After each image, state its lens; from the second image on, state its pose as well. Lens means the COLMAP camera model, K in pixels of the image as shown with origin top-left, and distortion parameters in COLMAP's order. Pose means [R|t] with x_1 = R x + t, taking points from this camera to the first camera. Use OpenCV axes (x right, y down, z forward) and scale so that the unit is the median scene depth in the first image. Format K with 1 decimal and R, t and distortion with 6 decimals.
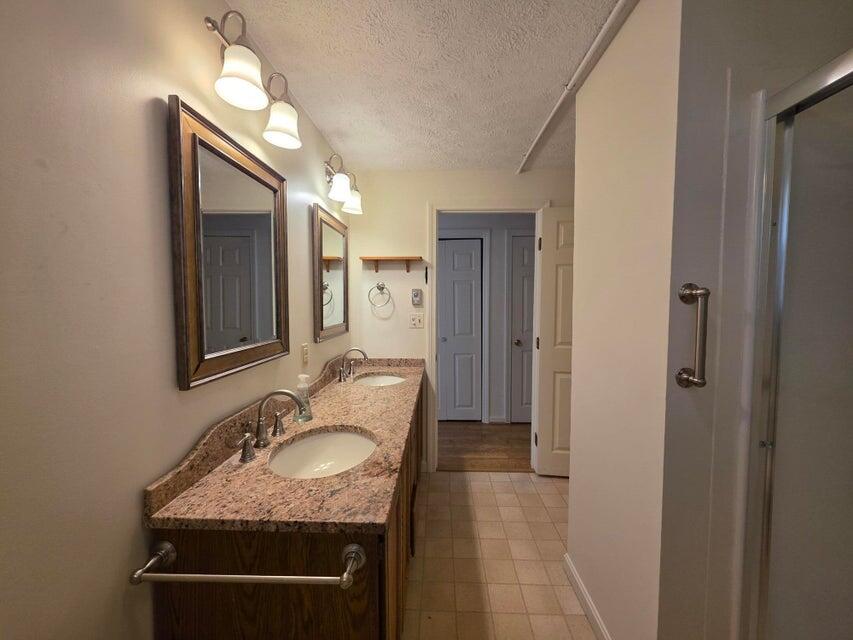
lens RADIAL K [[341.4, 0, 428.8], [0, 341.4, 321.7], [0, 0, 1]] dist [0.011044, -0.002190]
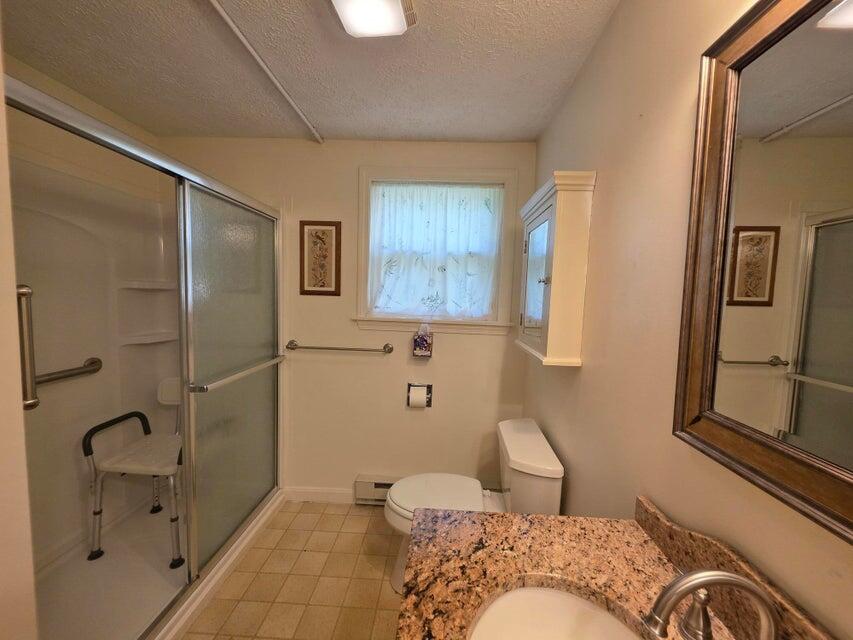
lens RADIAL K [[341.4, 0, 428.8], [0, 341.4, 321.7], [0, 0, 1]] dist [0.011044, -0.002190]
pose [[-0.999542, -0.026216, 0.015124, -0.145334], [-0.023949, 0.990638, 0.134400, -0.146589], [-0.018506, 0.133977, -0.990812, 1.718036]]
